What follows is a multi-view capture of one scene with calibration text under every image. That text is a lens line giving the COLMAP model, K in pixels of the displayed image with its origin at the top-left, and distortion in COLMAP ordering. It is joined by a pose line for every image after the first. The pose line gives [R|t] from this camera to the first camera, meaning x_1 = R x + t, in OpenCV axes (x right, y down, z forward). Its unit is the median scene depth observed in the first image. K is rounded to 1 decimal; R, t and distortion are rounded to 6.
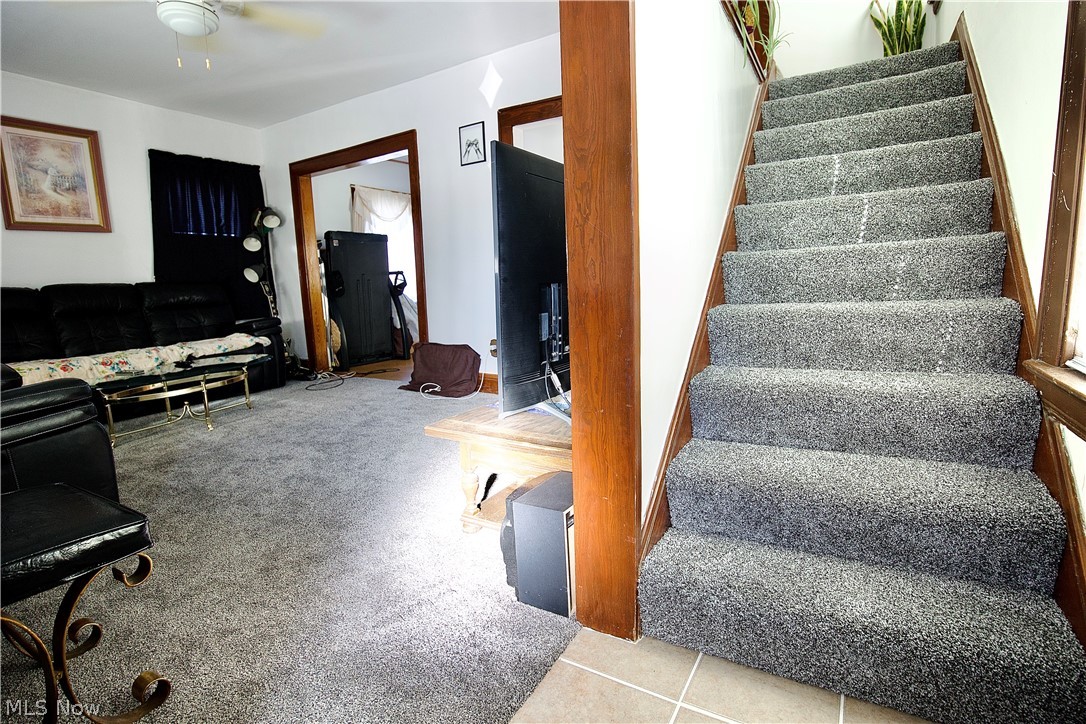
lens RADIAL K [[522.9, 0, 543.0], [0, 522.9, 362.0], [0, 0, 1]] dist [-0.058722, 0.015934]
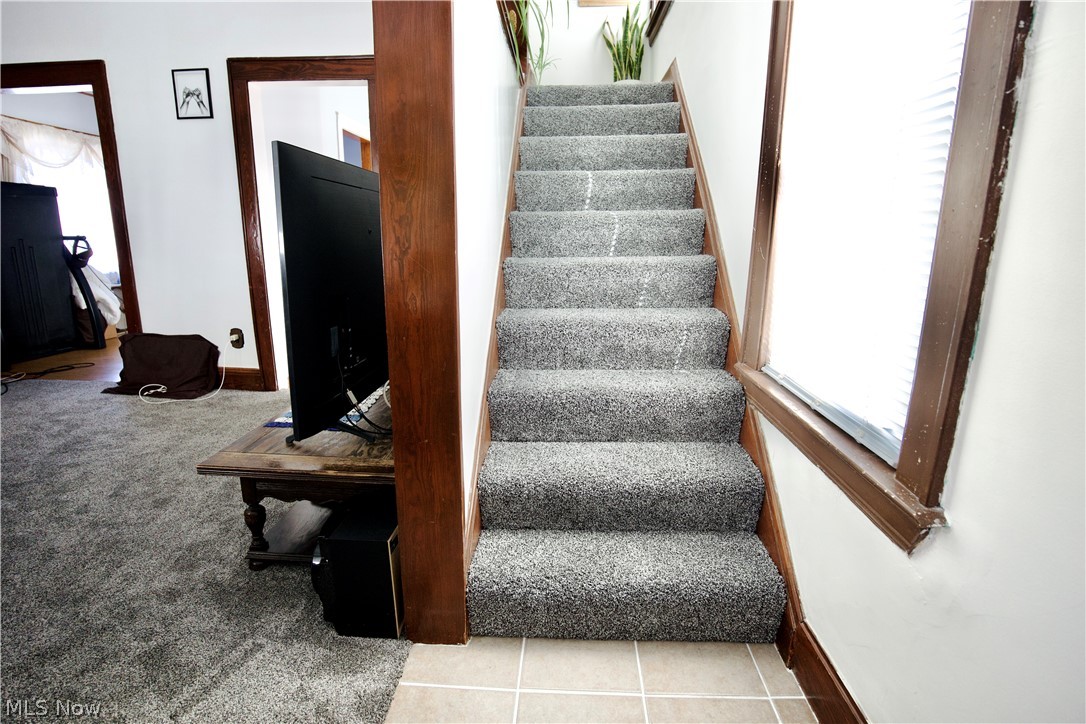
lens RADIAL K [[522.9, 0, 543.0], [0, 522.9, 362.0], [0, 0, 1]] dist [-0.058722, 0.015934]
pose [[0.880089, -0.066595, 0.470115, -0.111705], [0.030906, 0.996050, 0.083240, -0.099772], [-0.473801, -0.058729, 0.878671, 0.008196]]
